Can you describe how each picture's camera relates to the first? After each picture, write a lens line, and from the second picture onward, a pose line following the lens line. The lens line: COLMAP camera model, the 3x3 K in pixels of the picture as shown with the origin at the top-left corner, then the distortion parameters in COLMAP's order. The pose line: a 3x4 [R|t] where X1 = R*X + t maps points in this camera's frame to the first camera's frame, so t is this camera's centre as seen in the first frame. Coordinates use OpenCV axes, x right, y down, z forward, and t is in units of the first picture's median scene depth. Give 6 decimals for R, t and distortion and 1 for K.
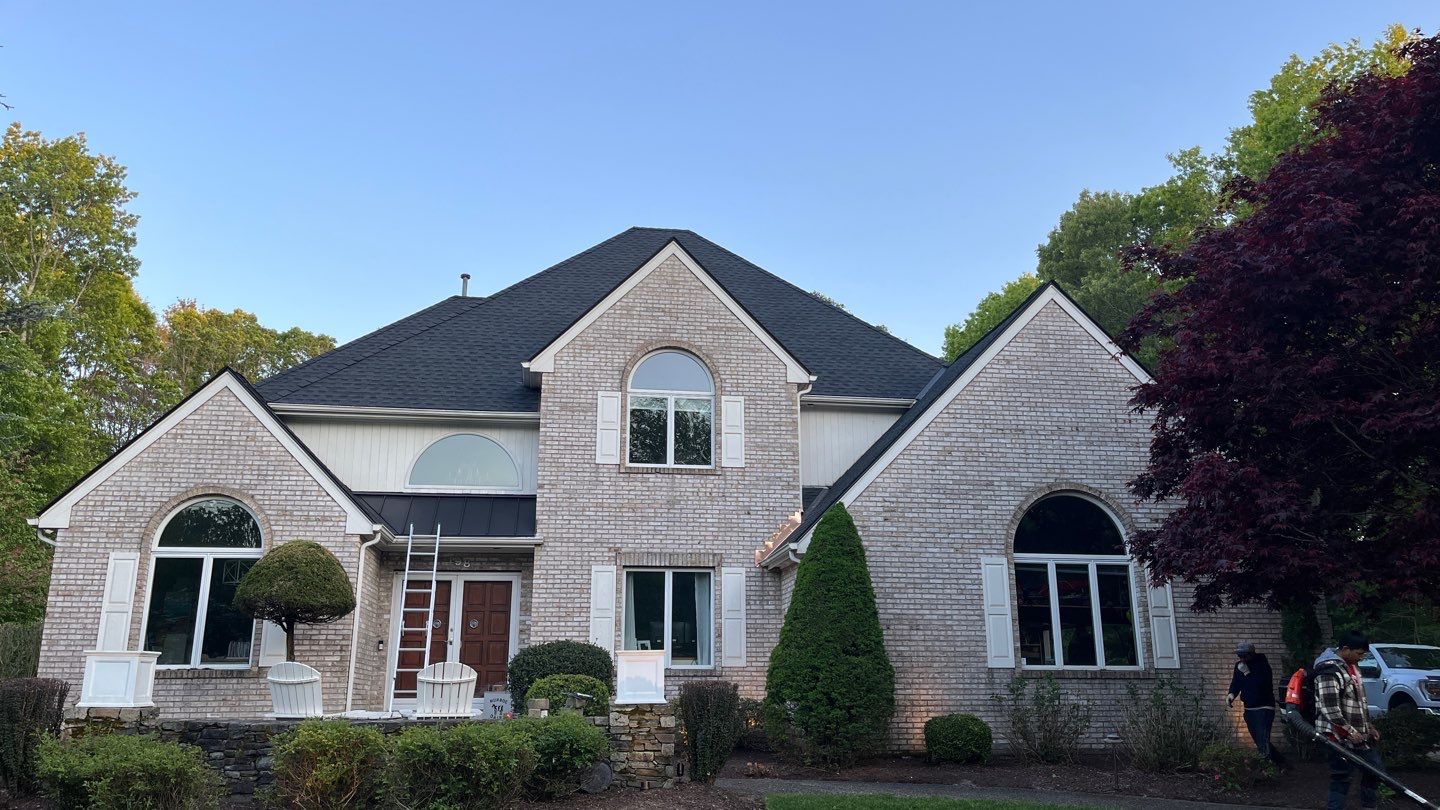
lens RADIAL K [[1074.7, 0, 709.6], [0, 1074.7, 409.1], [0, 0, 1]] dist [0.066113, -0.079120]
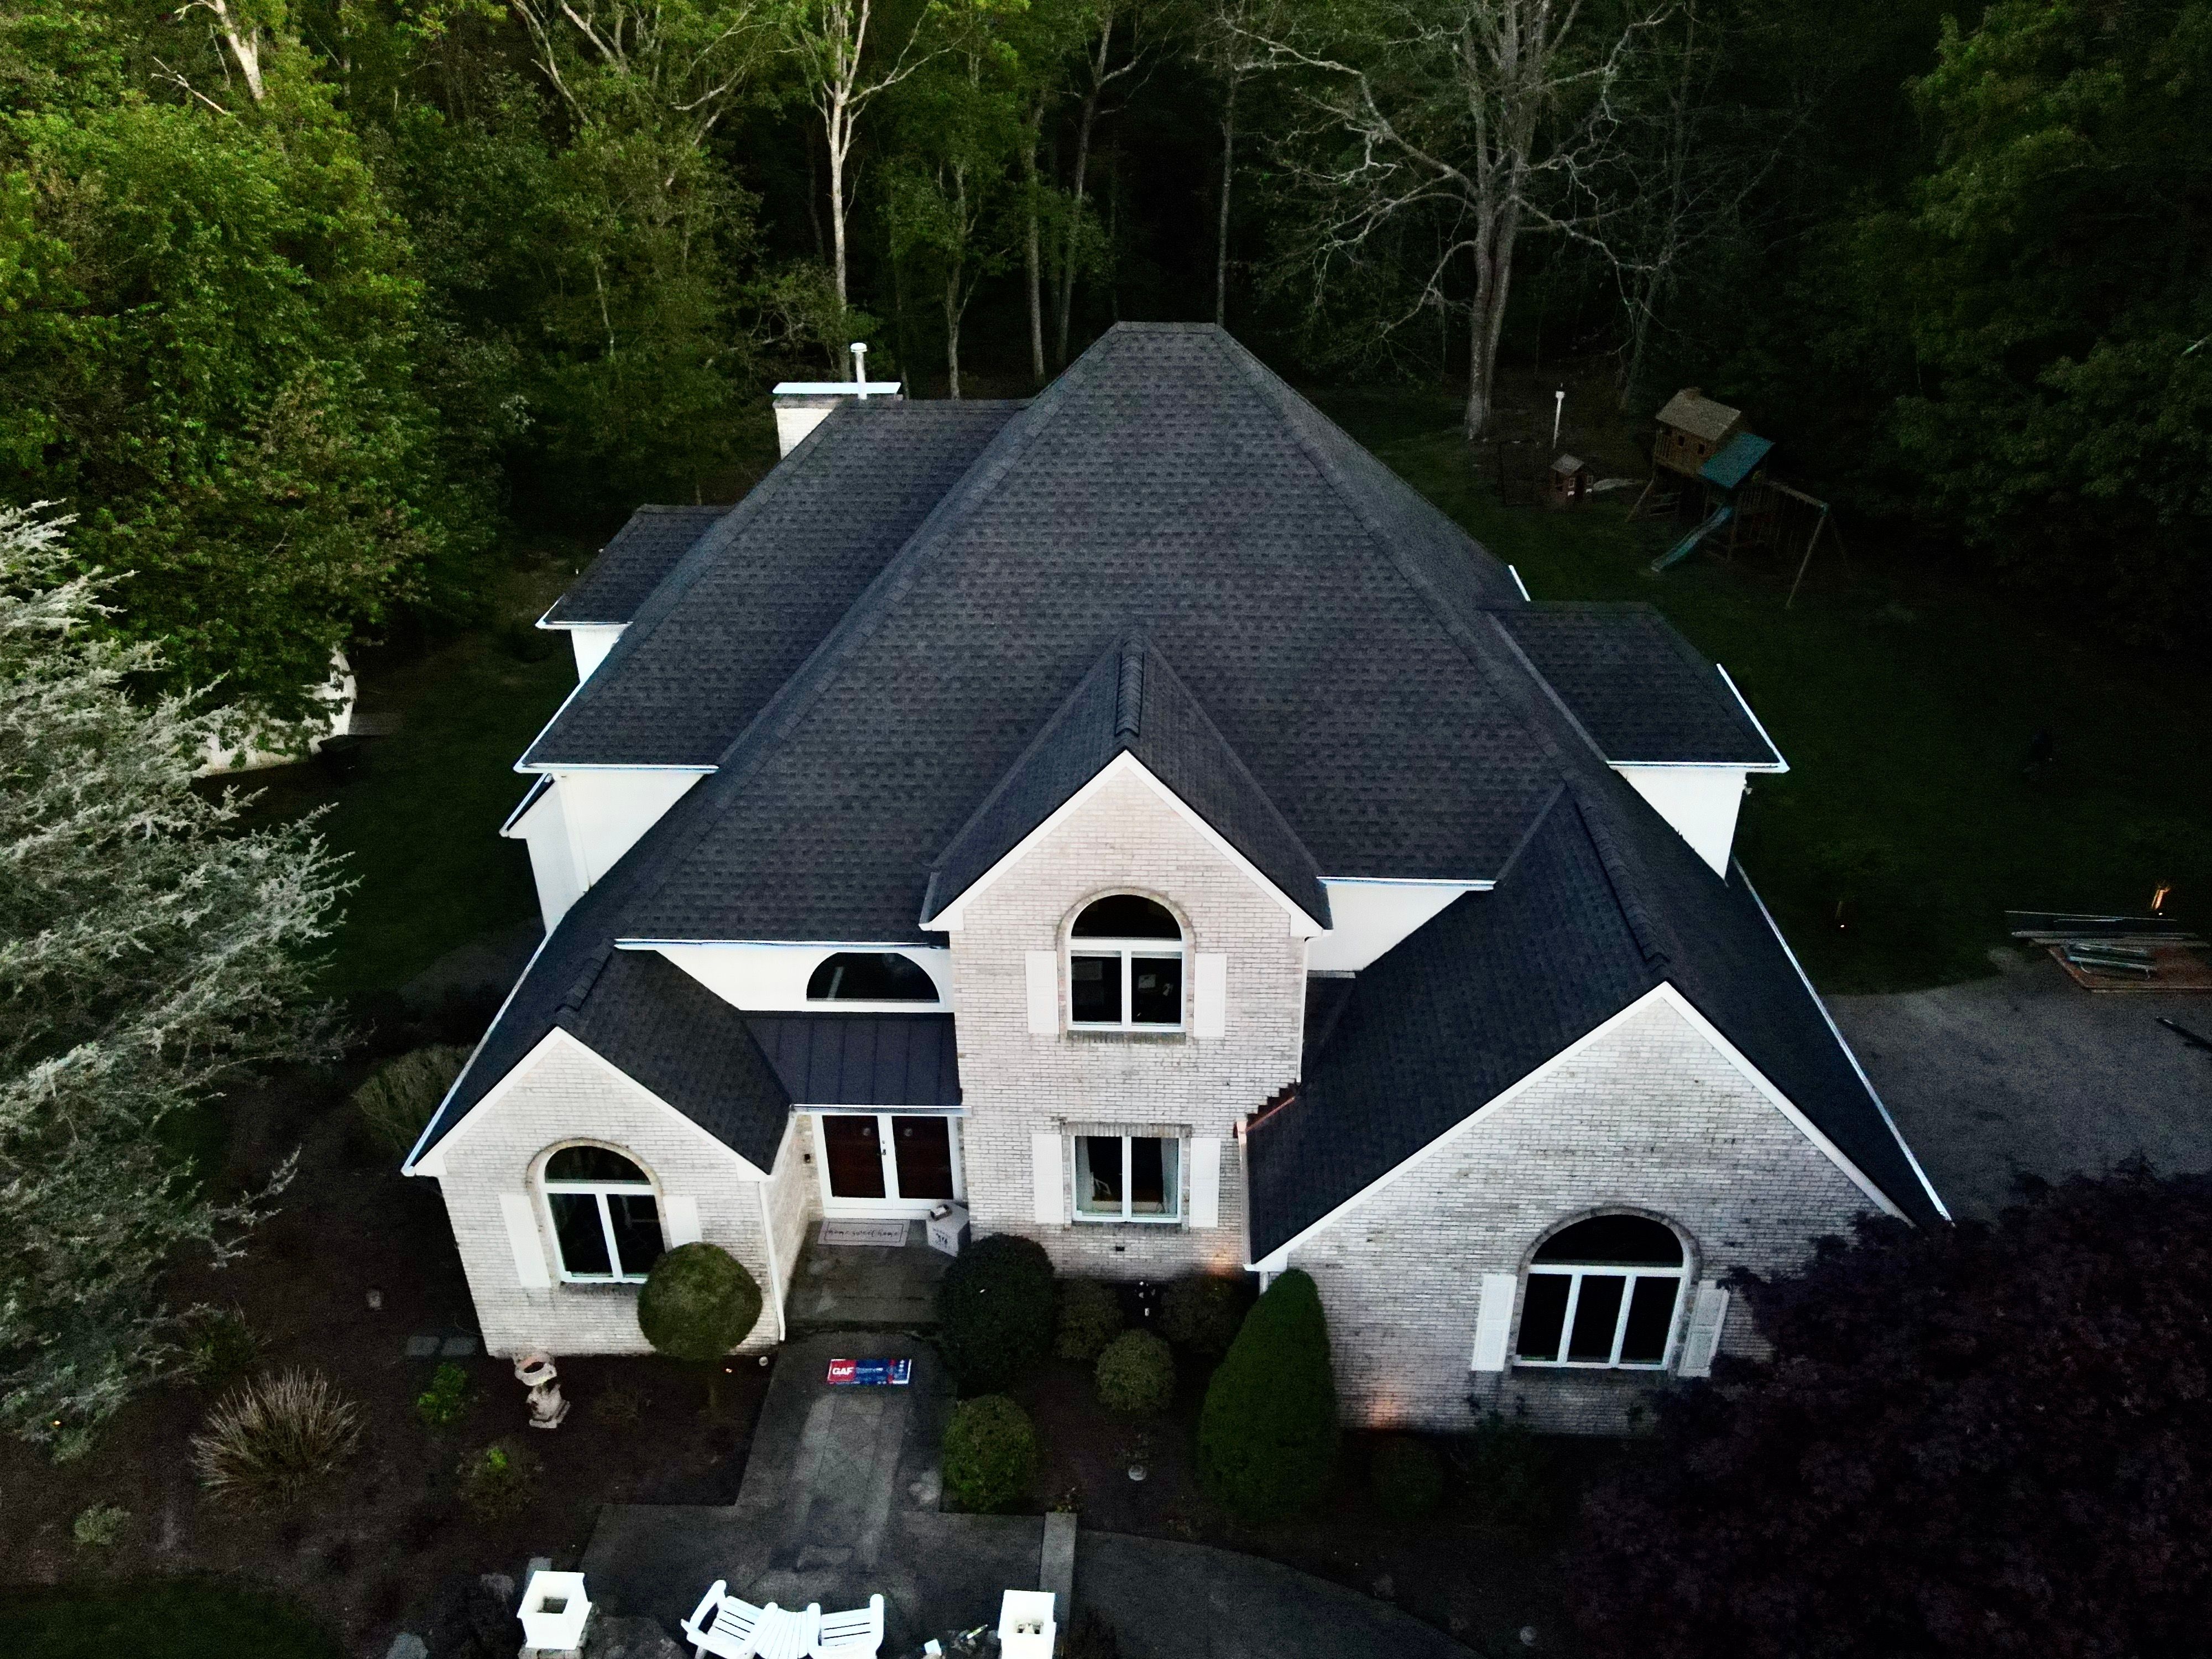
lens RADIAL K [[1609.1, 0, 1115.9], [0, 1609.1, 832.1], [0, 0, 1]] dist [0.011366, 0.000676]
pose [[0.984885, 0.077121, -0.155095, 0.129772], [0.053730, 0.715214, 0.696838, -0.893558], [0.164667, -0.694638, 0.700259, 0.312020]]
